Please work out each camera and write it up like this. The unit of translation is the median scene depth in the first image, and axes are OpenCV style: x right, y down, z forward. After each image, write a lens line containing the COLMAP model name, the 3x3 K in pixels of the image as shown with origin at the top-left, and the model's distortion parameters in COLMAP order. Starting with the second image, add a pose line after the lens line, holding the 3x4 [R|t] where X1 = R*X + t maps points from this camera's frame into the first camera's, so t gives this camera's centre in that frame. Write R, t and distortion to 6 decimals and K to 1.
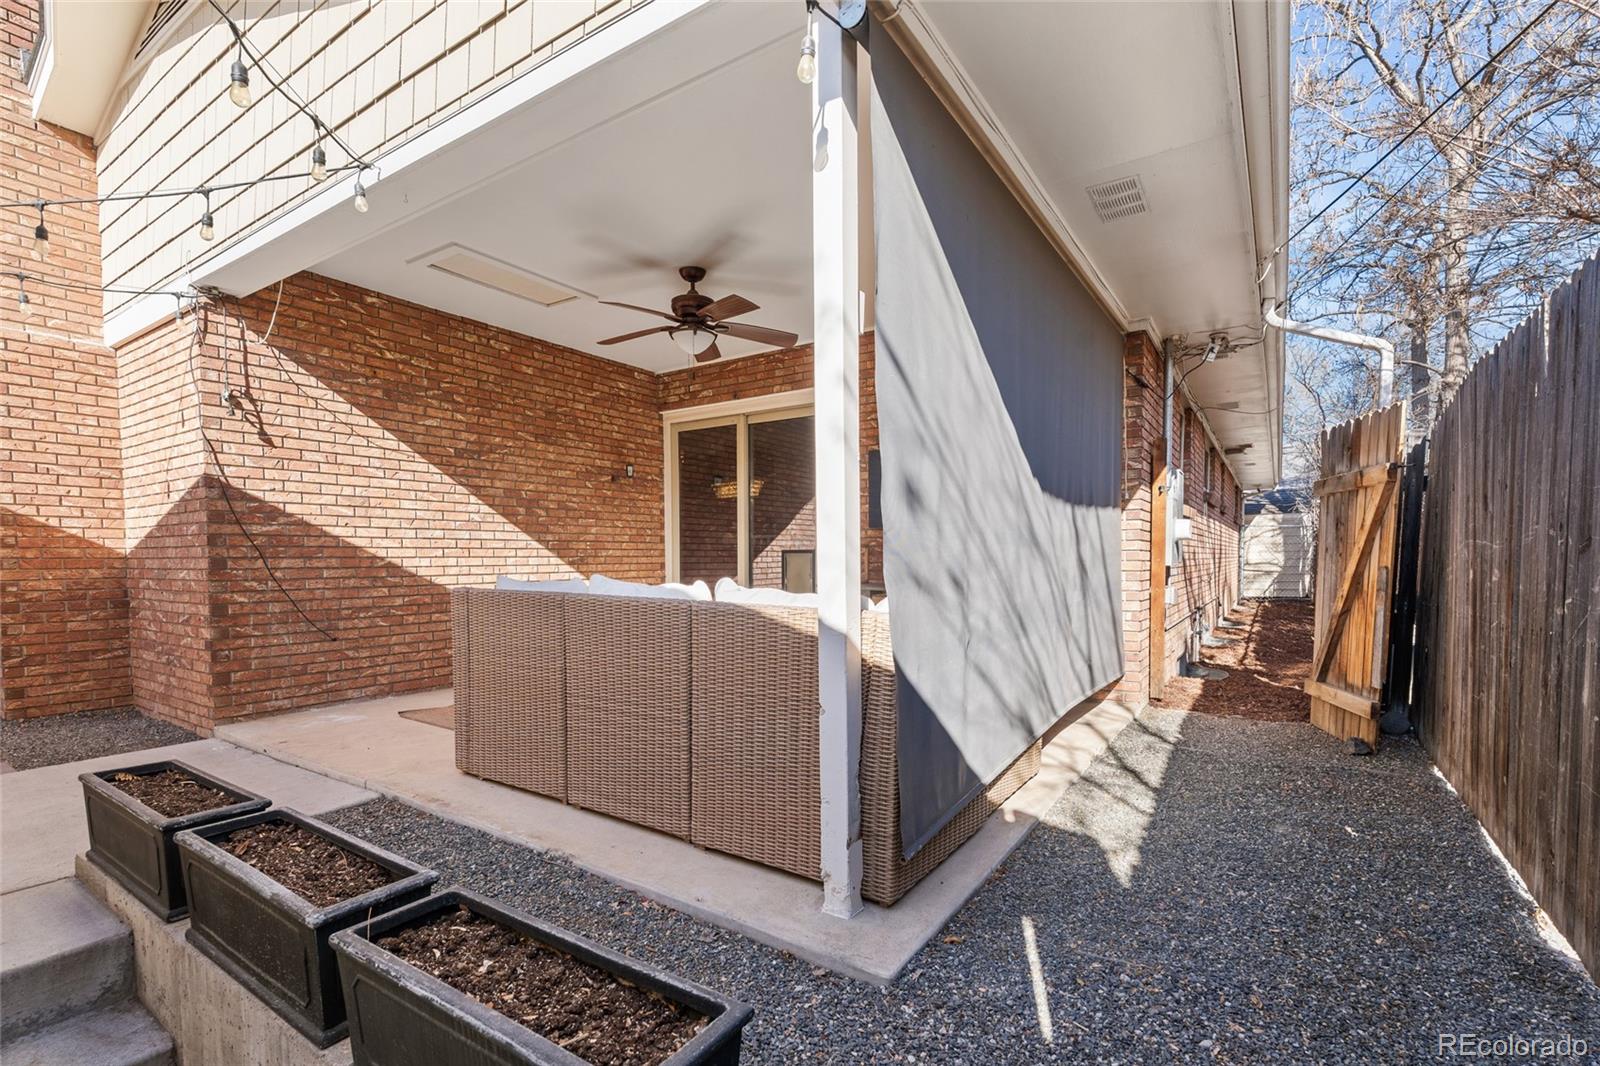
lens RADIAL K [[710.4, 0, 809.6], [0, 710.4, 590.6], [0, 0, 1]] dist [0.001634, 0.000140]
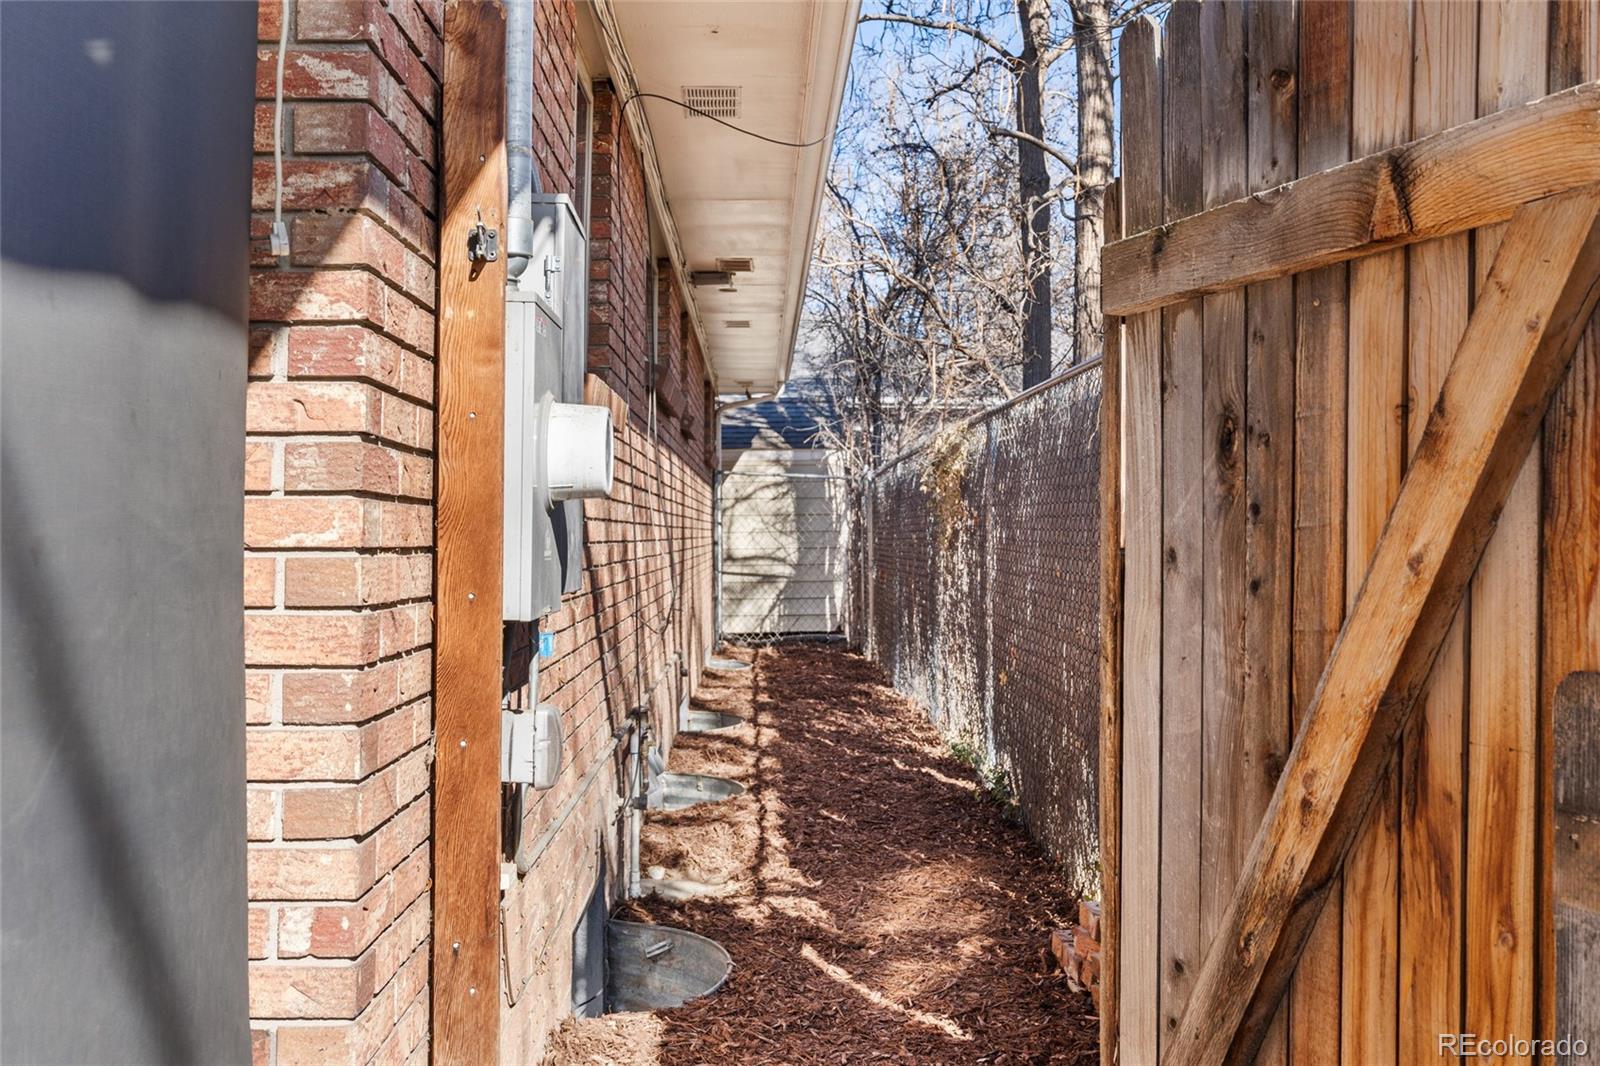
lens RADIAL K [[1610.5, 0, 801.0], [0, 1610.5, 535.3], [0, 0, 1]] dist [-0.116724, 0.000000]
pose [[0.821891, 0.010275, 0.569552, 0.135883], [0.016041, 0.999023, -0.041171, -0.017349], [-0.569419, 0.042974, 0.820923, 0.251818]]
